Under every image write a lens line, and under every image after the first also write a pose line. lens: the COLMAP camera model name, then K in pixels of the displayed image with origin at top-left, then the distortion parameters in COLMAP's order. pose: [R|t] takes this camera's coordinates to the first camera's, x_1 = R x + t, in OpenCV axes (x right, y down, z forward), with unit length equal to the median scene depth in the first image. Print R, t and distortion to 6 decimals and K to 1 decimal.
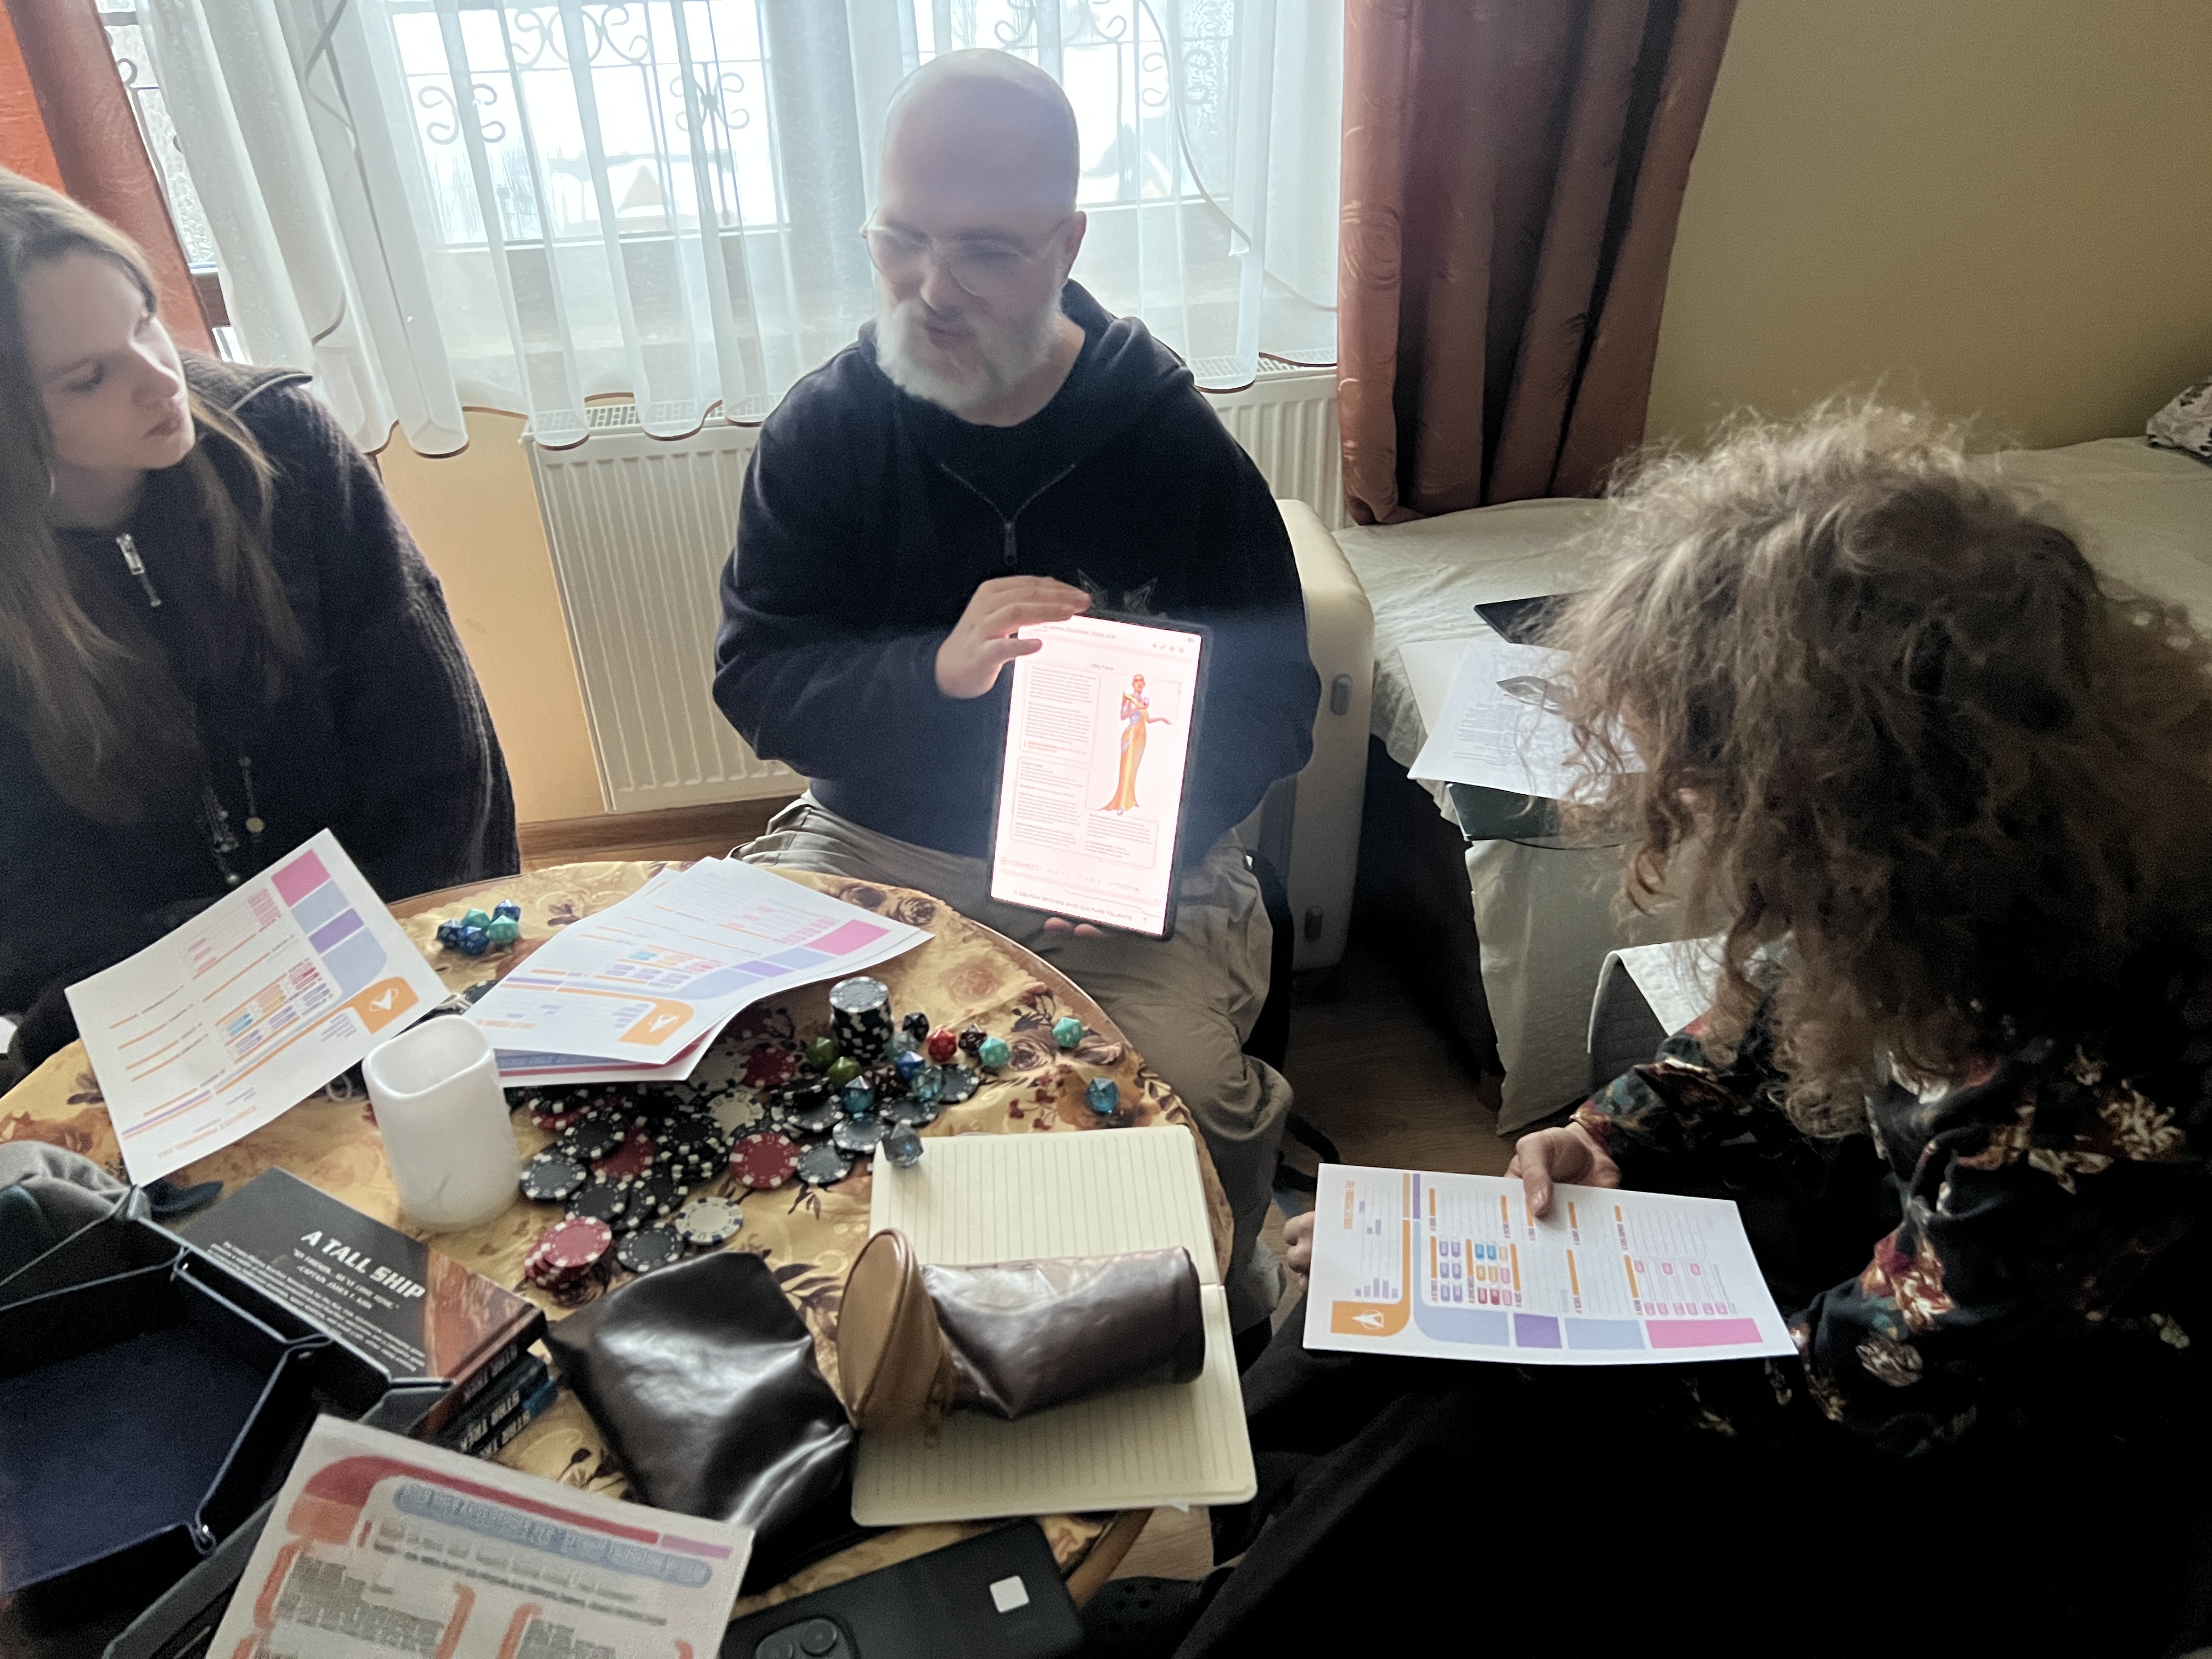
lens RADIAL K [[1640.5, 0, 1093.8], [0, 1640.5, 841.3], [0, 0, 1]] dist [0.094397, -0.092201]
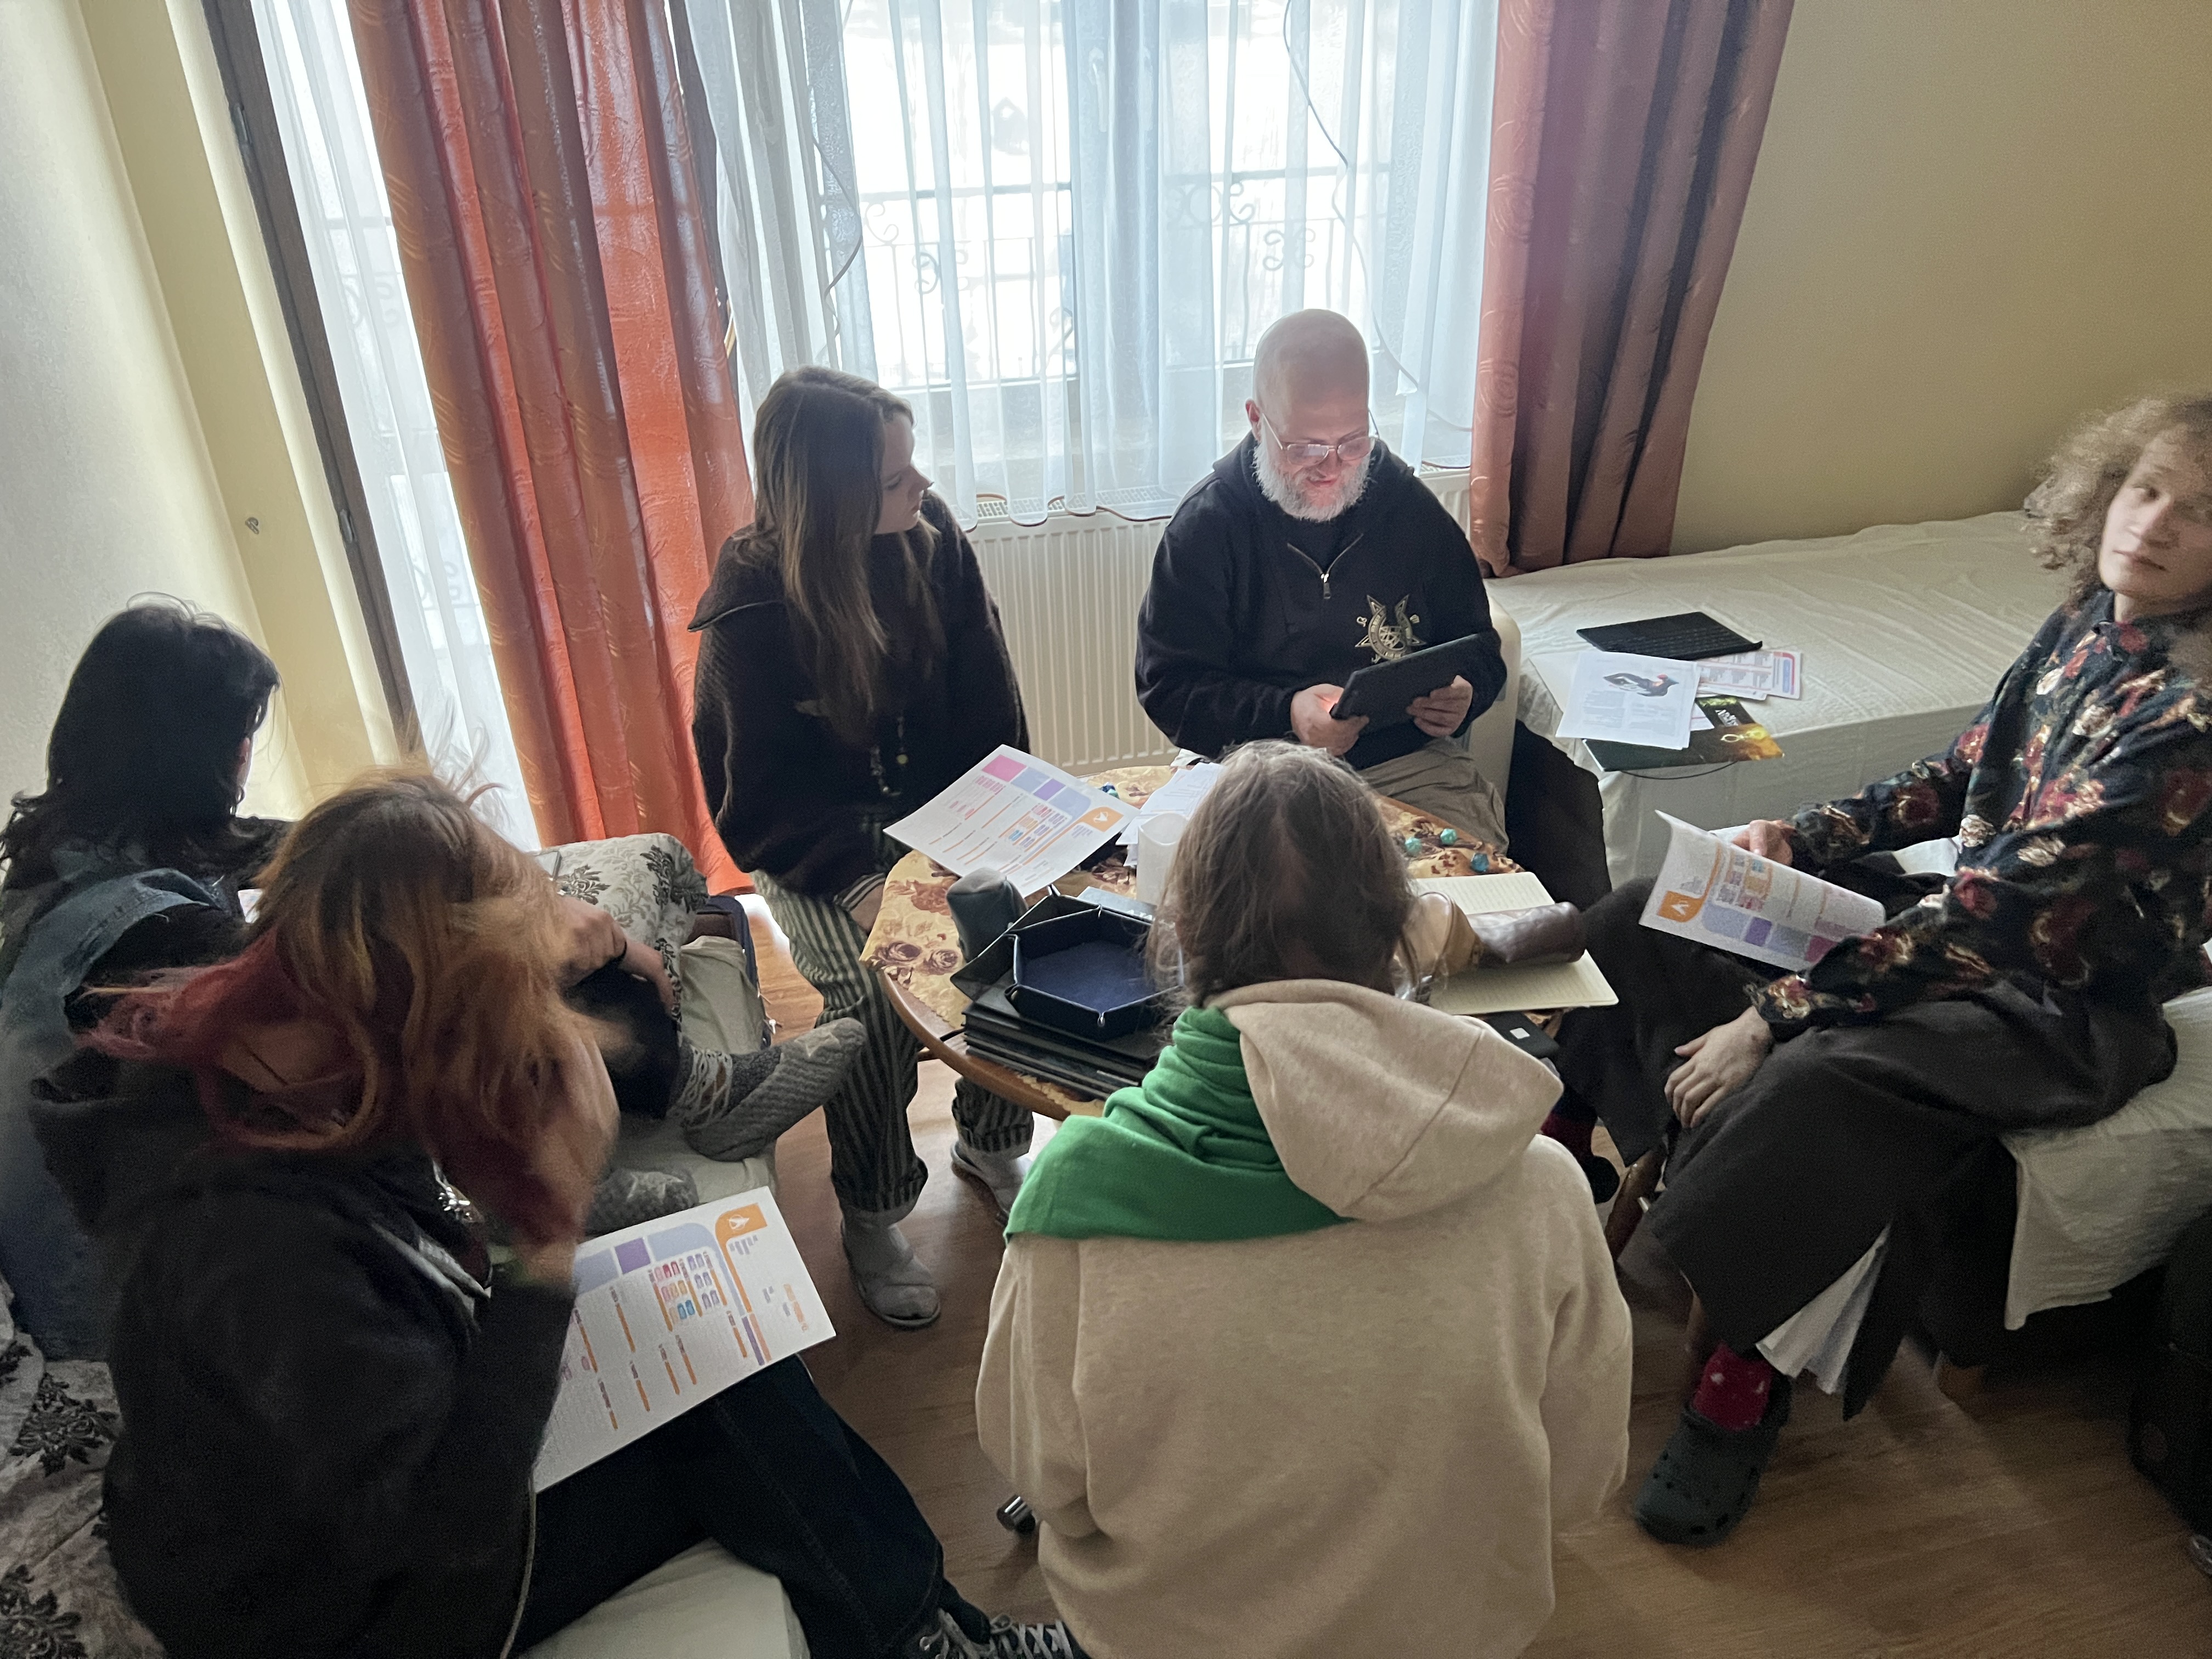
lens RADIAL K [[1662.5, 0, 1150.9], [0, 1662.5, 825.1], [0, 0, 1]] dist [0.138997, -0.091844]
pose [[0.997250, -0.021679, 0.070868, -0.267308], [0.026164, 0.997672, -0.062979, 0.118937], [-0.069338, 0.064660, 0.995496, -0.460519]]
